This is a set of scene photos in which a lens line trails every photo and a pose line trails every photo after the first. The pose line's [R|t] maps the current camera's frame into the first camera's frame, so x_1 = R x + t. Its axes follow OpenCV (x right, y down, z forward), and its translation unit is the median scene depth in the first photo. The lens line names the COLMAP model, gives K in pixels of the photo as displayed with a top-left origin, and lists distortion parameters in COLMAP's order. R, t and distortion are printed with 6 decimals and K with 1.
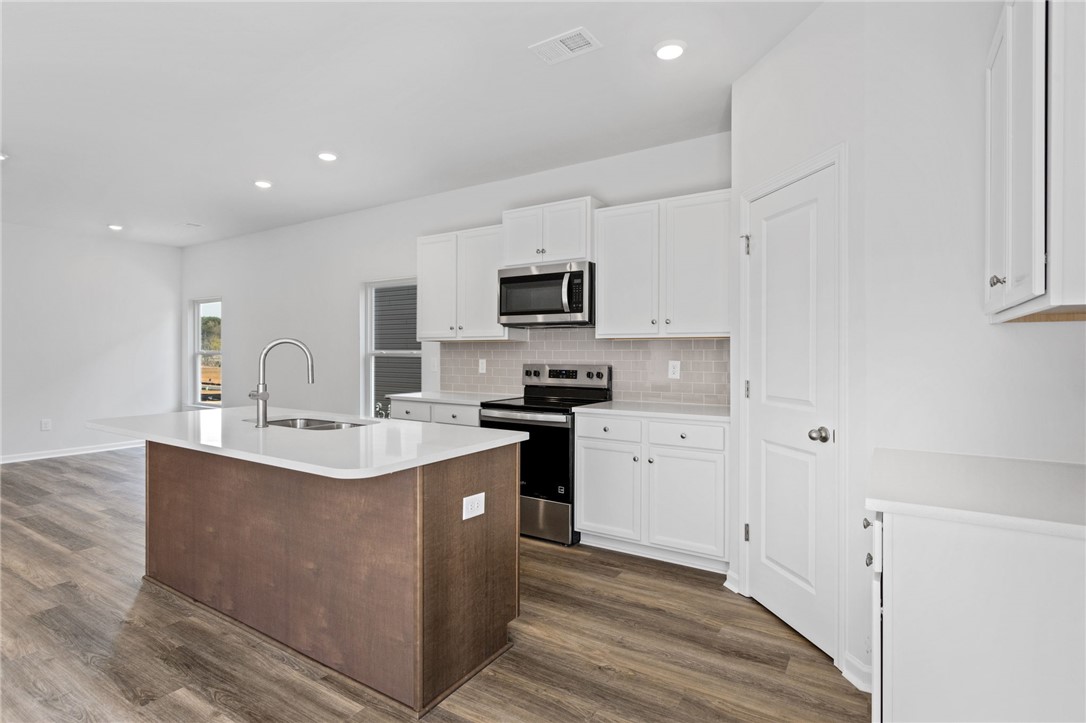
lens RADIAL K [[545.7, 0, 534.8], [0, 545.7, 362.0], [0, 0, 1]] dist [0.001329, -0.001052]
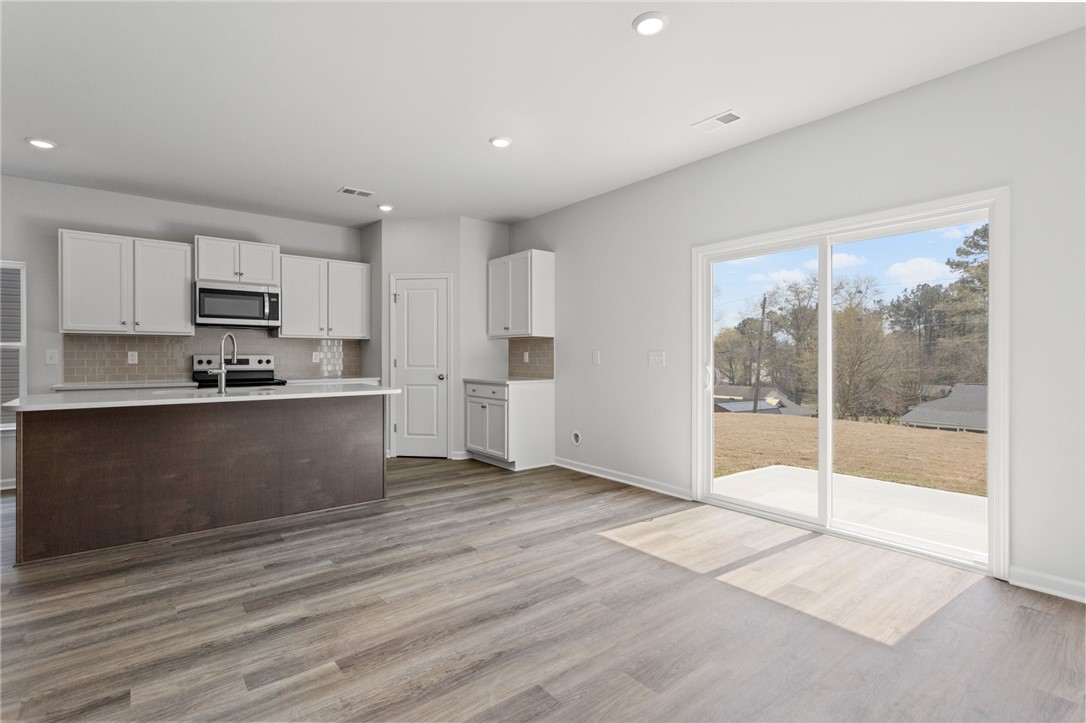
lens RADIAL K [[519.1, 0, 537.3], [0, 519.1, 354.5], [0, 0, 1]] dist [0.004185, 0.003140]
pose [[0.322133, 0.000325, 0.946694, -1.359629], [0.016271, 0.999850, -0.005880, 0.034059], [-0.946555, 0.017298, 0.322080, -0.216052]]
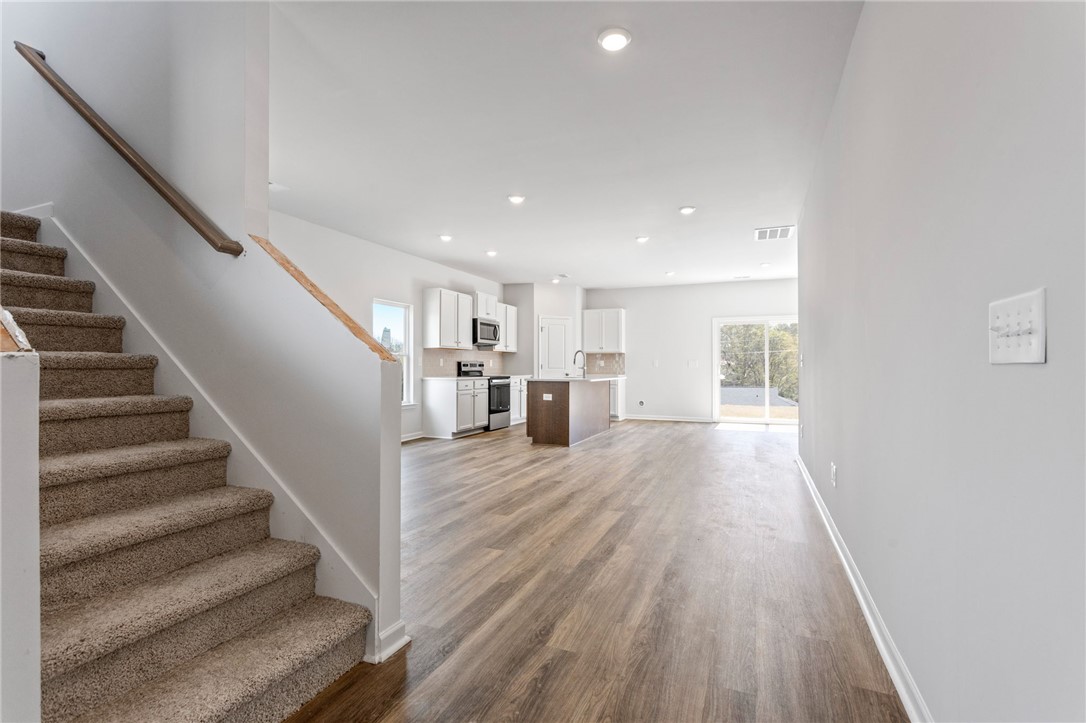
lens RADIAL K [[519.1, 0, 544.0], [0, 519.1, 363.6], [0, 0, 1]] dist [0.004185, 0.003140]
pose [[-0.187978, 0.004329, 0.982164, -3.060959], [0.014889, 0.999888, -0.001558, 0.031740], [-0.982060, 0.014331, -0.188021, 1.594174]]
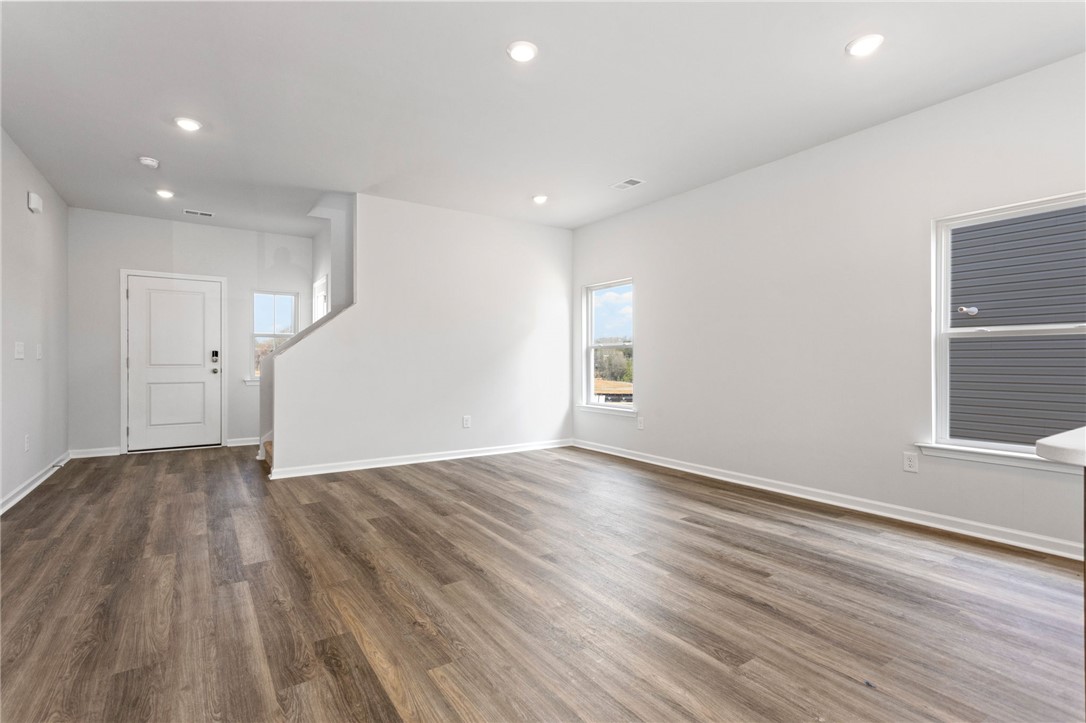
lens RADIAL K [[545.7, 0, 540.9], [0, 545.7, 361.3], [0, 0, 1]] dist [0.001329, -0.001052]
pose [[0.908732, 0.002284, -0.417375, -0.930180], [-0.009335, 0.999846, -0.014853, 0.059959], [0.417277, 0.017394, 0.908613, 0.492154]]
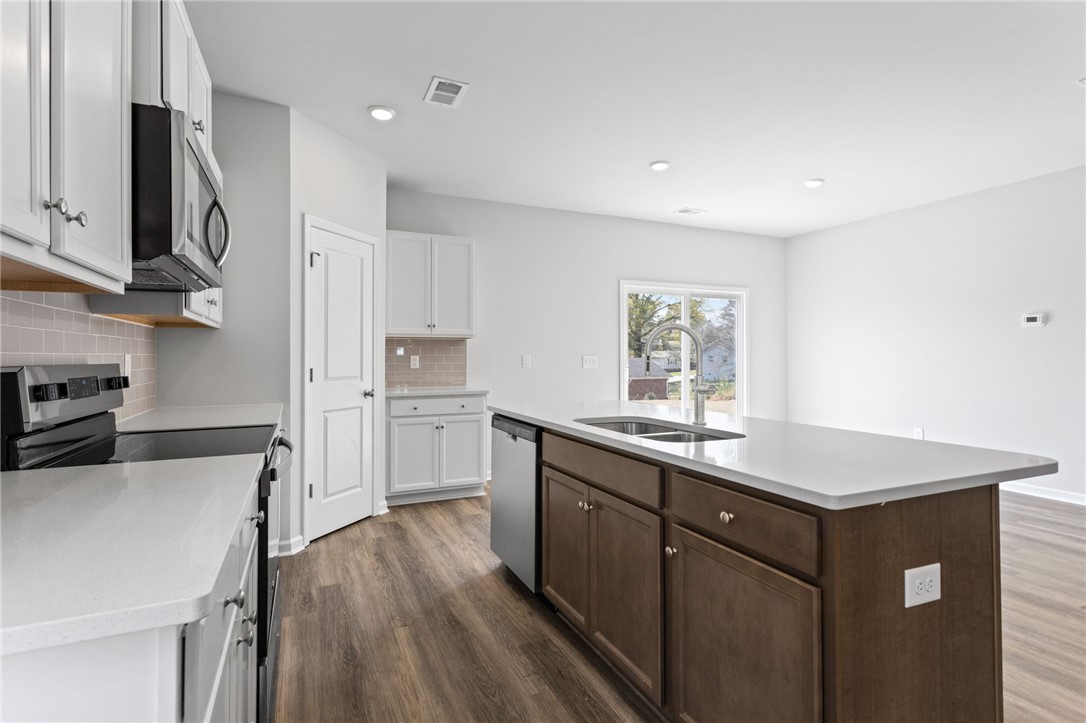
lens RADIAL K [[519.1, 0, 534.5], [0, 519.1, 349.5], [0, 0, 1]] dist [0.004185, 0.003140]
pose [[-0.840670, 0.007036, 0.541502, -0.649052], [0.008961, 0.999959, 0.000919, -0.005268], [-0.541474, 0.005625, -0.840699, 1.637337]]
